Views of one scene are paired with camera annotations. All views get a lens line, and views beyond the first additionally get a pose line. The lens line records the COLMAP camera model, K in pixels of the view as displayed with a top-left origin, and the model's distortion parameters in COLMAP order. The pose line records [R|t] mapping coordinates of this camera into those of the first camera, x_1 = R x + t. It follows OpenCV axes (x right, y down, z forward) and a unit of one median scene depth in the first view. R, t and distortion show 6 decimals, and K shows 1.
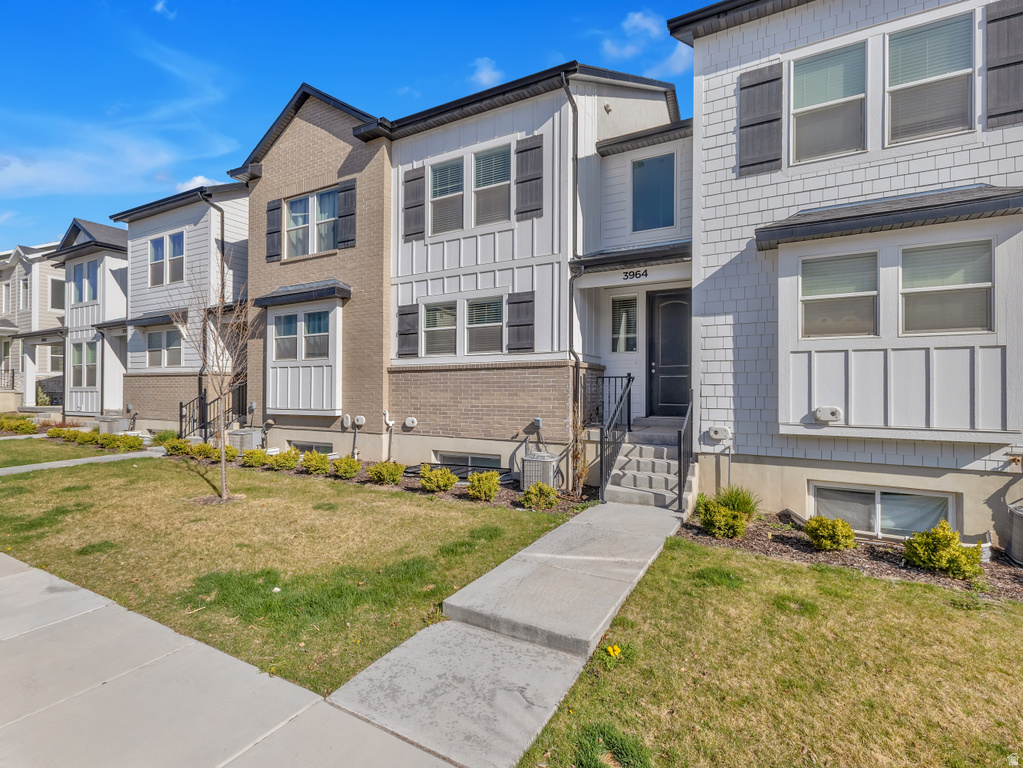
lens RADIAL K [[500.9, 0, 509.4], [0, 500.9, 379.7], [0, 0, 1]] dist [0.004393, -0.000566]
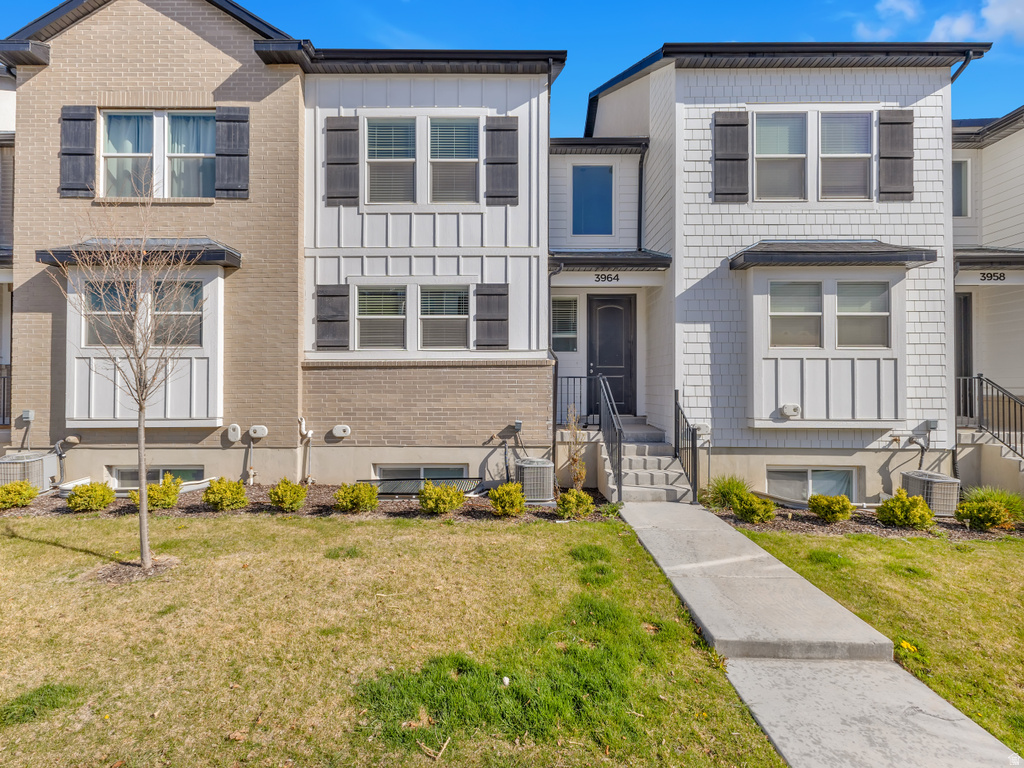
lens RADIAL K [[501.7, 0, 511.2], [0, 501.7, 375.4], [0, 0, 1]] dist [0.007829, -0.000058]
pose [[0.874566, 0.008292, 0.484836, -0.396057], [-0.008561, 0.999962, -0.001658, -0.005990], [-0.484831, -0.002701, 0.874603, 0.184168]]
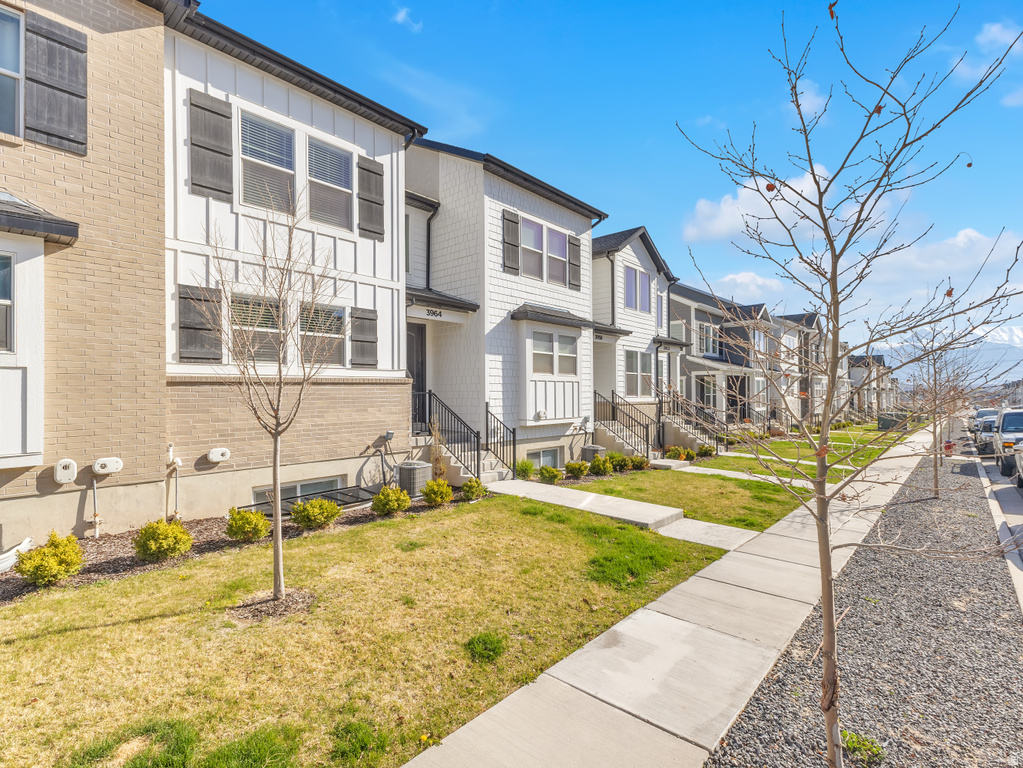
lens RADIAL K [[504.5, 0, 511.5], [0, 504.5, 384.0], [0, 0, 1]] dist [0.008654, 0.000039]
pose [[0.213719, 0.014357, 0.976790, -0.918999], [-0.013592, 0.999839, -0.011721, -0.014940], [-0.976801, -0.010772, 0.213880, 0.499302]]
